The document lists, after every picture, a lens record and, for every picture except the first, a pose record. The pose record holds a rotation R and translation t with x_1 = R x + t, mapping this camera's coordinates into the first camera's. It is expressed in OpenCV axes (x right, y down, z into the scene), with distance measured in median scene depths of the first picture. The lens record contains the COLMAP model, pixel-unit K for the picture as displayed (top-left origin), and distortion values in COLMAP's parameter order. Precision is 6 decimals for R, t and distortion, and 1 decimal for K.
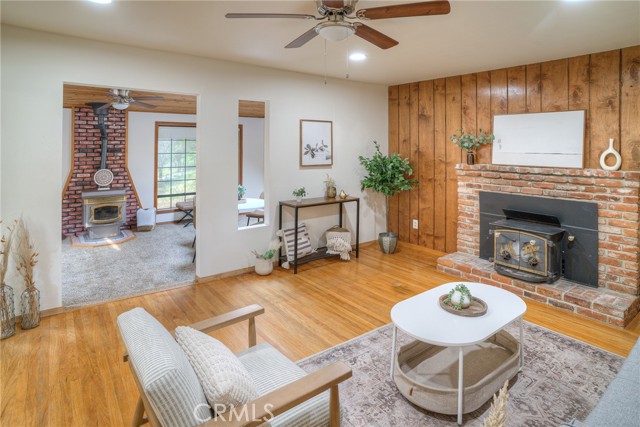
lens RADIAL K [[351.9, 0, 320.0], [0, 351.9, 137.3], [0, 0, 1]] dist [-0.051341, 0.022173]
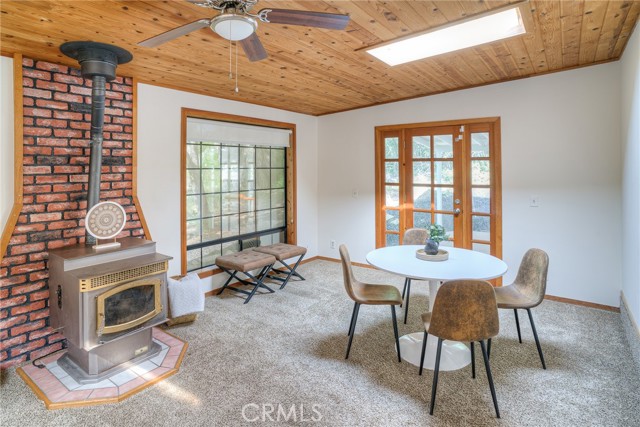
lens RADIAL K [[351.9, 0, 315.4], [0, 351.9, 163.6], [0, 0, 1]] dist [-0.051341, 0.022173]
pose [[0.963805, -0.006540, 0.266528, -0.514261], [0.004742, 0.999961, 0.007392, 0.044978], [-0.266566, -0.005861, 0.963799, 0.537068]]
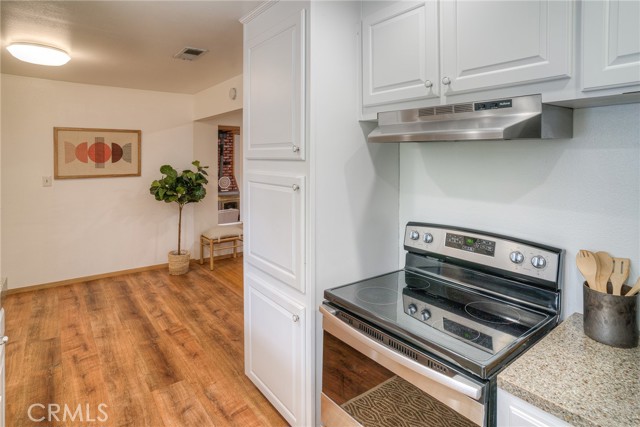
lens RADIAL K [[351.9, 0, 334.0], [0, 351.9, 151.4], [0, 0, 1]] dist [-0.051341, 0.022173]
pose [[0.999852, -0.009891, 0.014075, -0.208291], [0.009778, 0.999920, 0.008070, -0.020895], [-0.014154, -0.007931, 0.999868, -0.462798]]
